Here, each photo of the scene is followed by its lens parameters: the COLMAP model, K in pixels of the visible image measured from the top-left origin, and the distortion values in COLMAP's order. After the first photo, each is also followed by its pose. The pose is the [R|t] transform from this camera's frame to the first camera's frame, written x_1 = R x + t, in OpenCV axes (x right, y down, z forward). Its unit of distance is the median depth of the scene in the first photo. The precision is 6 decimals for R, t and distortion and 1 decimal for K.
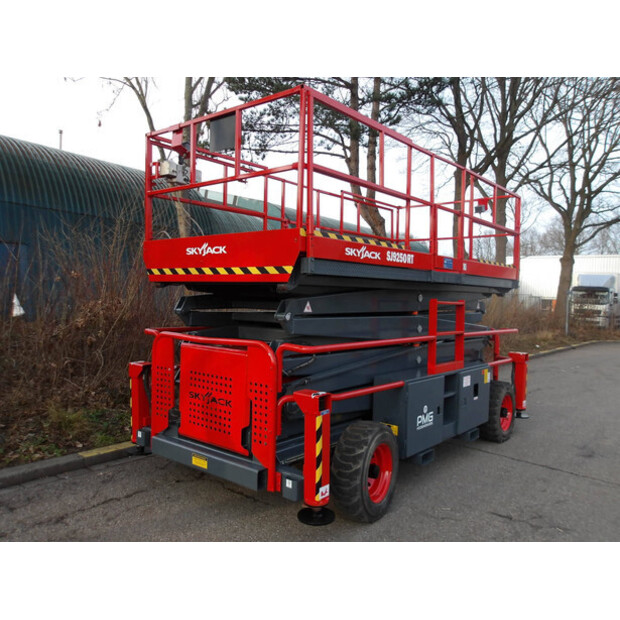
lens RADIAL K [[503.3, 0, 310.0], [0, 503.3, 310.0], [0, 0, 1]] dist [-0.011122, -0.007137]
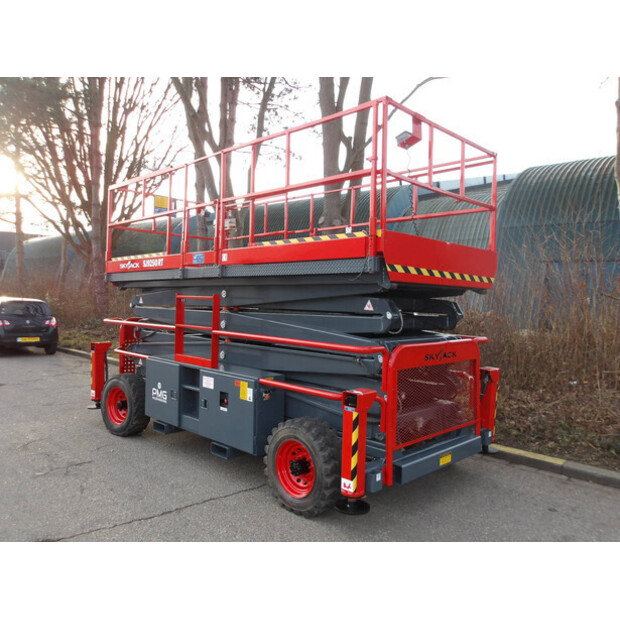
lens RADIAL K [[521.4, 0, 309.2], [0, 521.4, 303.8], [0, 0, 1]] dist [0.001407, 0.005039]
pose [[-0.081564, 0.003429, -0.996662, 0.366035], [-0.028452, 0.999579, 0.005768, -0.003997], [0.996262, 0.028828, -0.081432, 0.368963]]
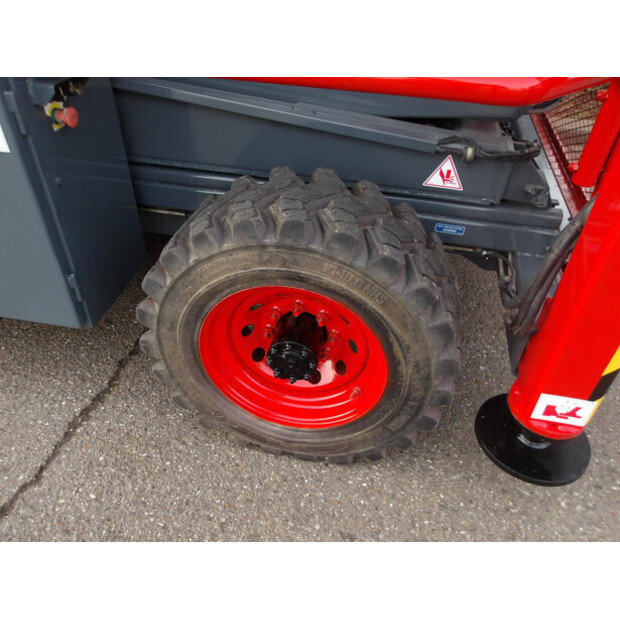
lens RADIAL K [[495.7, 0, 312.4], [0, 495.7, 284.5], [0, 0, 1]] dist [-0.053554, 0.003154]
pose [[0.491130, 0.536611, -0.686178, 0.175048], [-0.036360, 0.799669, 0.599340, 0.024695], [0.870327, -0.269404, 0.412252, 0.324921]]
